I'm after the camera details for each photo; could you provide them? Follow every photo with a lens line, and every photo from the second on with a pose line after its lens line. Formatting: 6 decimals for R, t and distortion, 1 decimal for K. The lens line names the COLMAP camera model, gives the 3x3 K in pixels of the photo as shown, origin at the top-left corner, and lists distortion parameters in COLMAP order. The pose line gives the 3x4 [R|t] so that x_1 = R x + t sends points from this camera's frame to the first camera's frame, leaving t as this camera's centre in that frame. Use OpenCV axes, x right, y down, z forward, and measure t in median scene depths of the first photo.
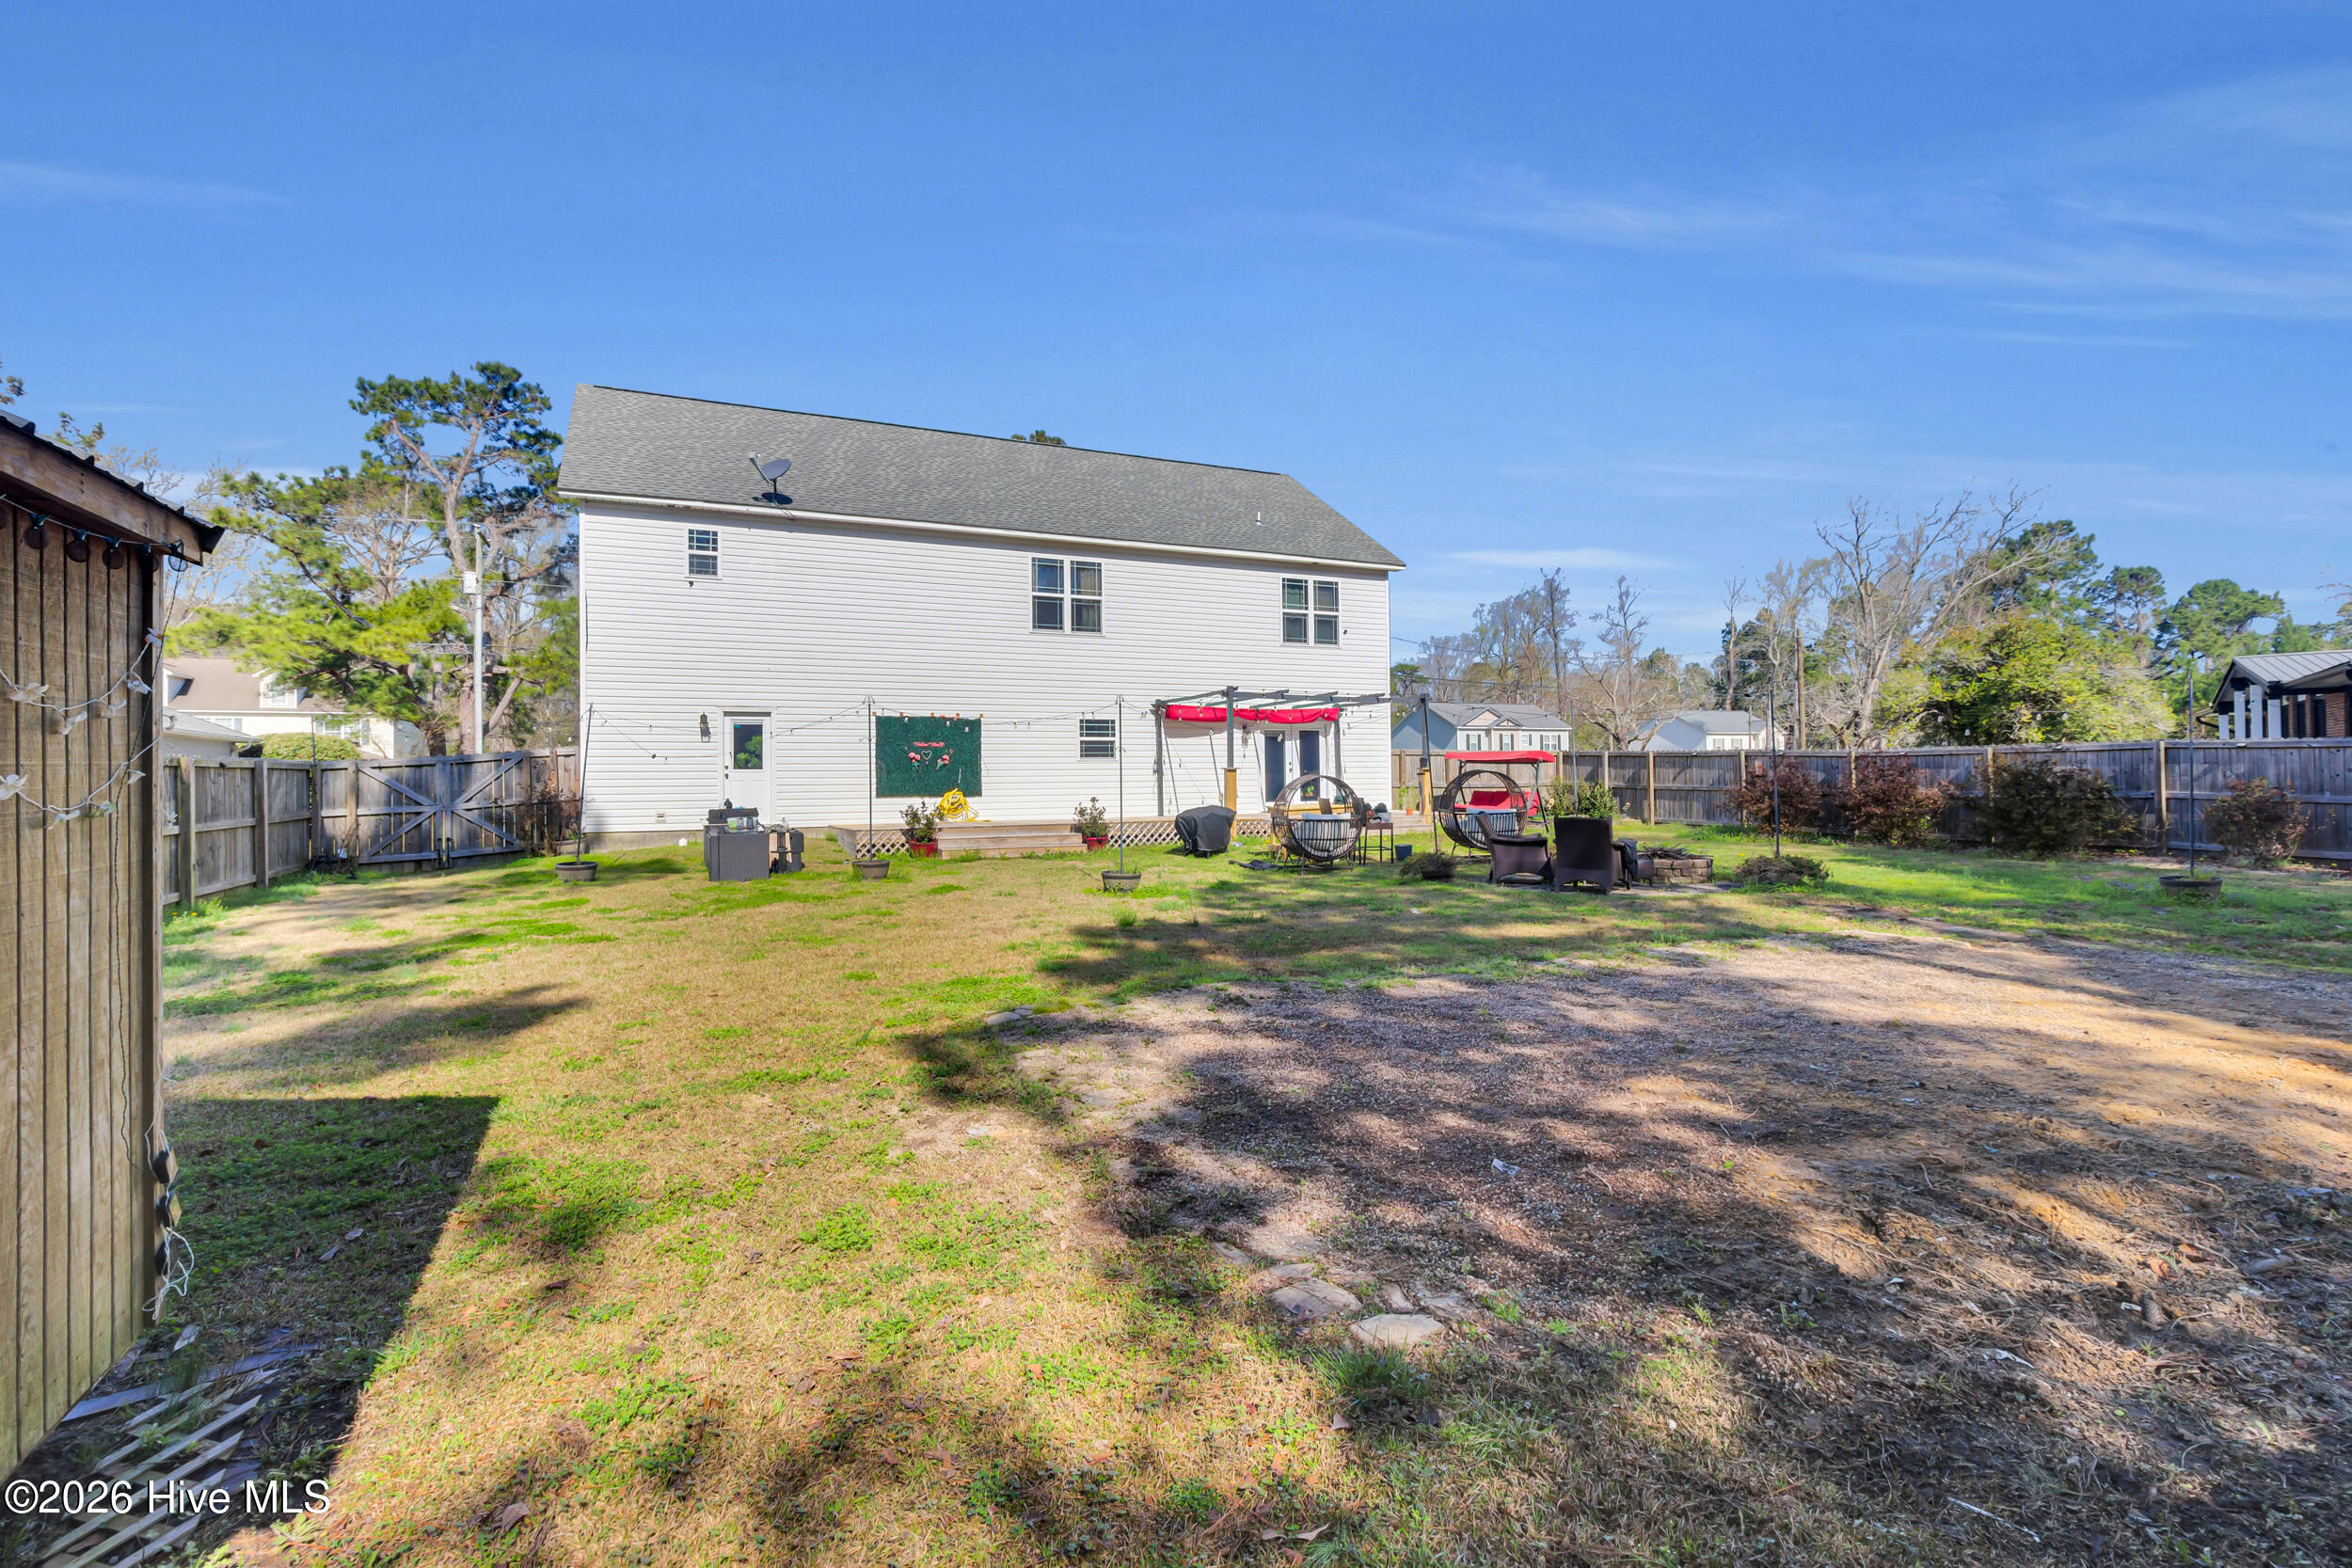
lens RADIAL K [[1038.6, 0, 1176.0], [0, 1038.6, 784.0], [0, 0, 1]] dist [0.002138, 0.013701]
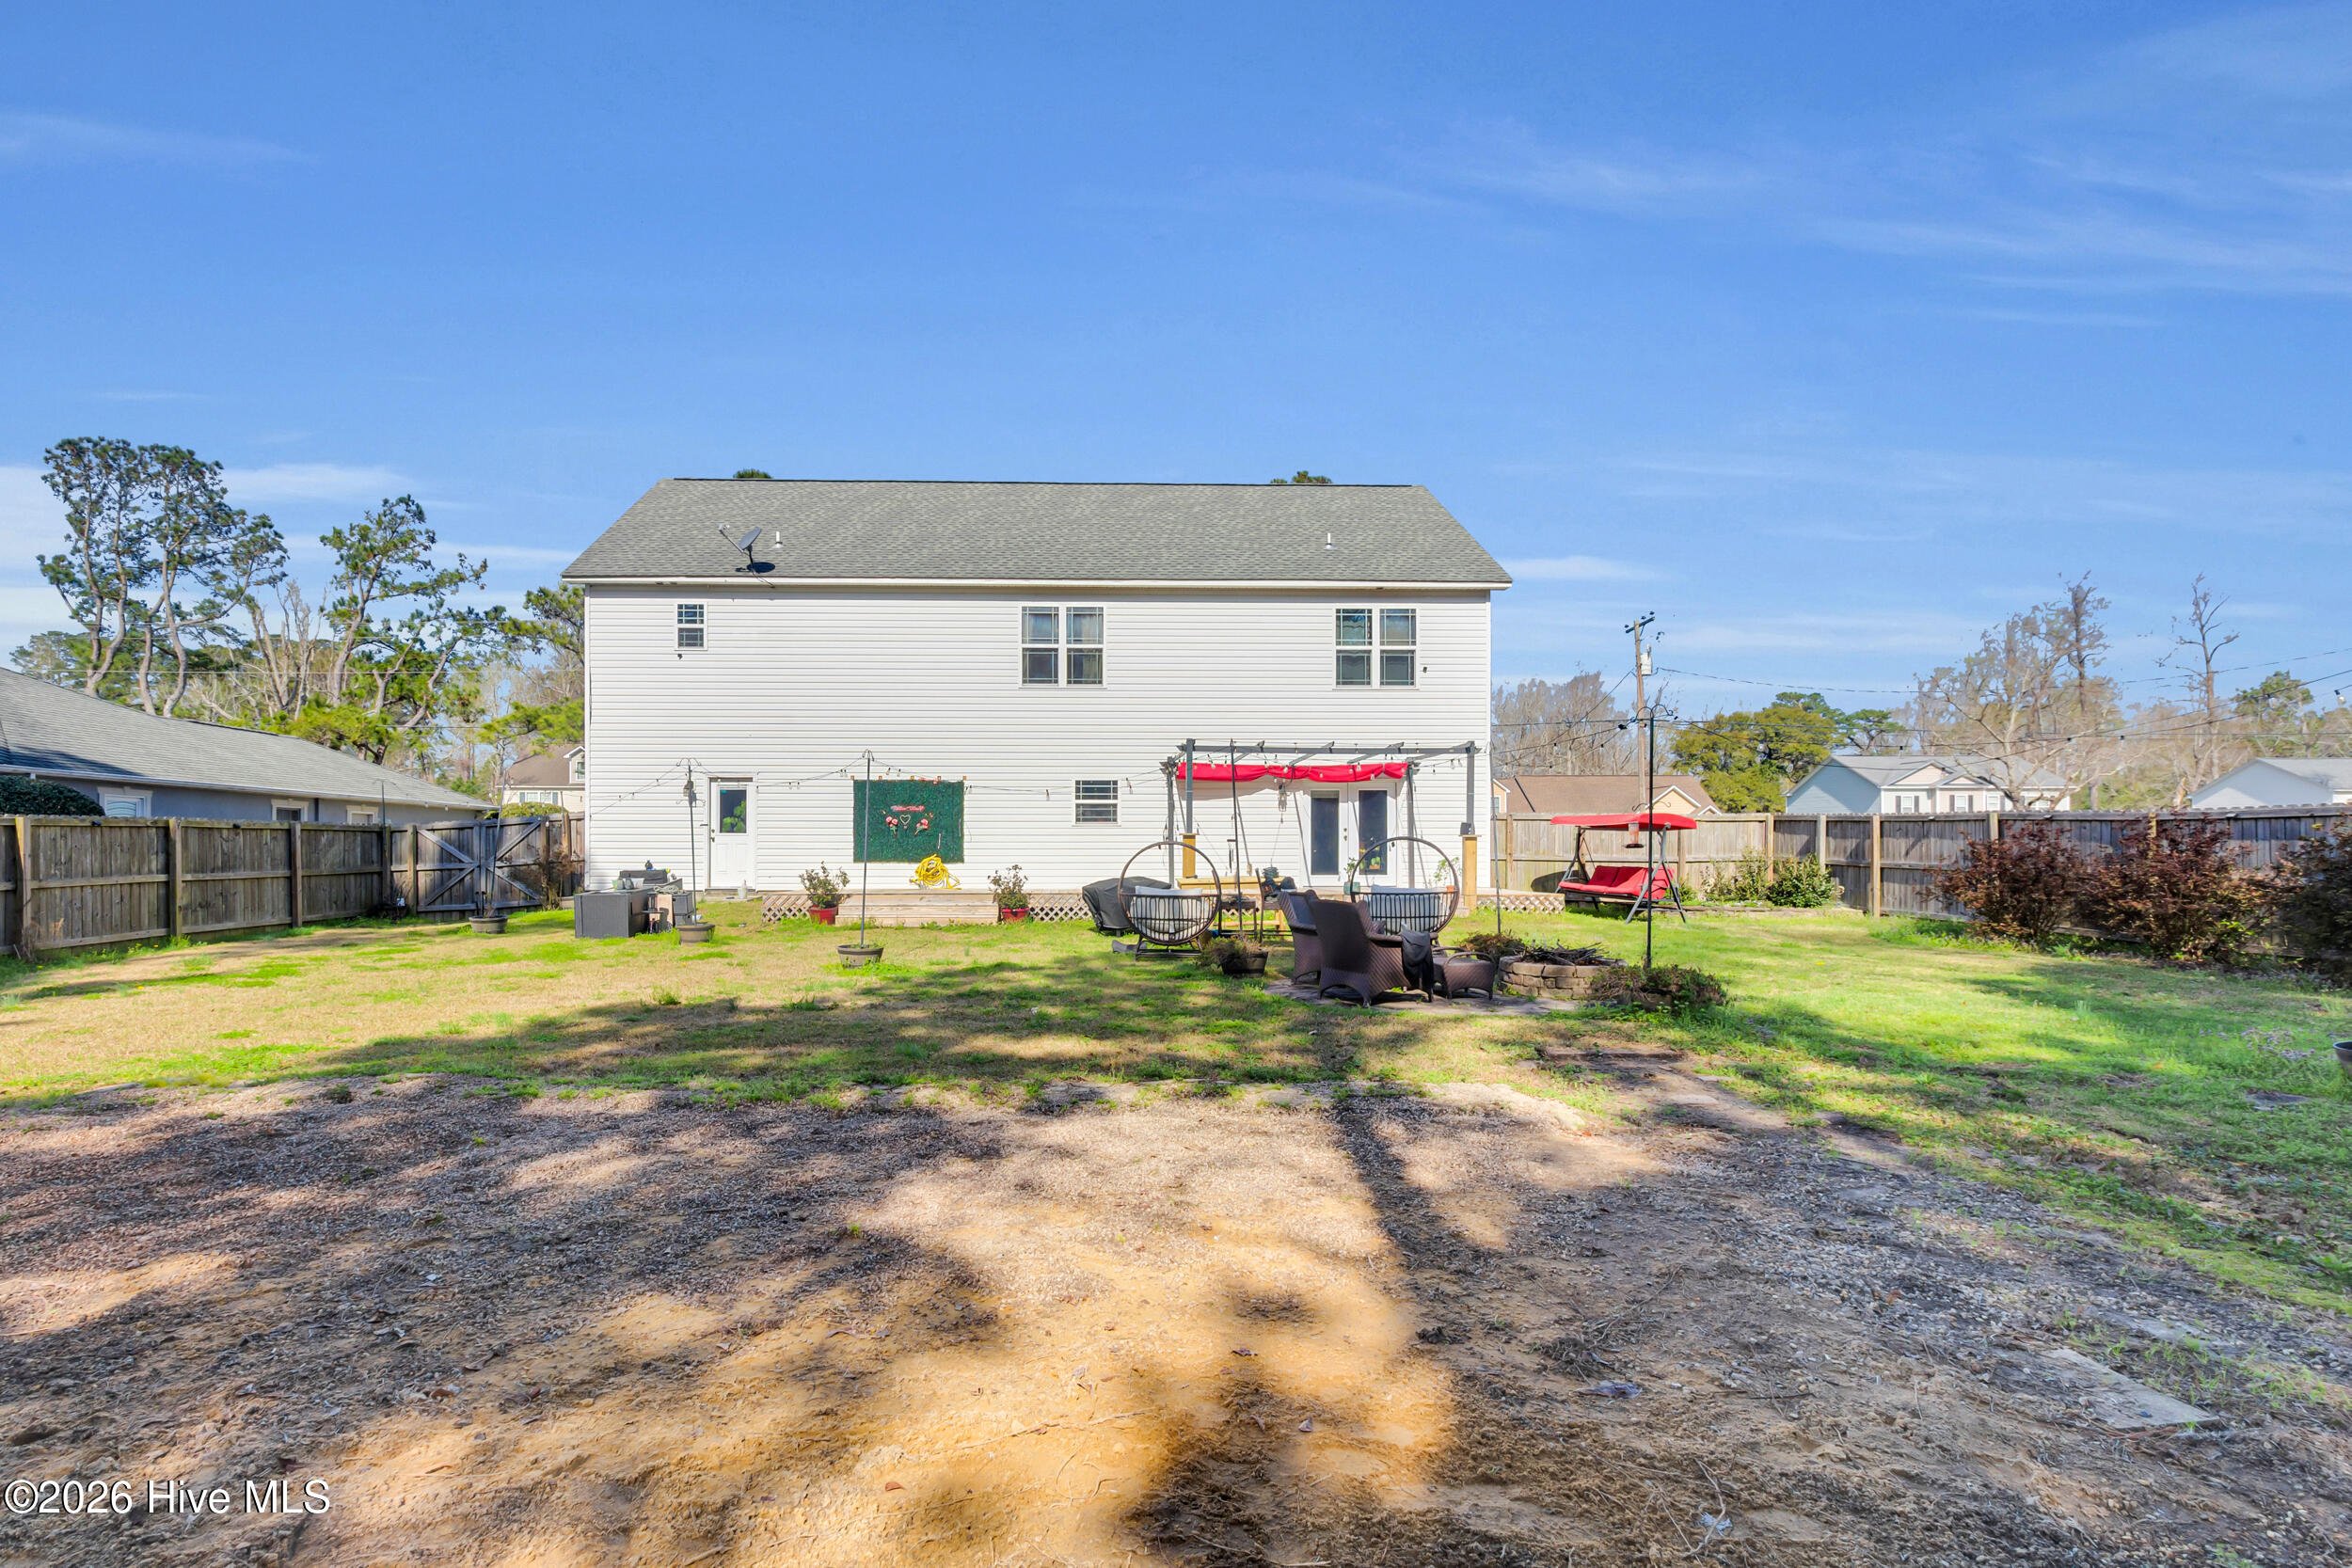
lens RADIAL K [[1086.0, 0, 1177.8], [0, 1086.0, 867.1], [0, 0, 1]] dist [-0.003037, 0.038866]
pose [[0.921810, 0.016354, -0.387297, 0.359508], [-0.011199, 0.999816, 0.015563, -0.001803], [0.387480, -0.010008, 0.921824, 0.150967]]
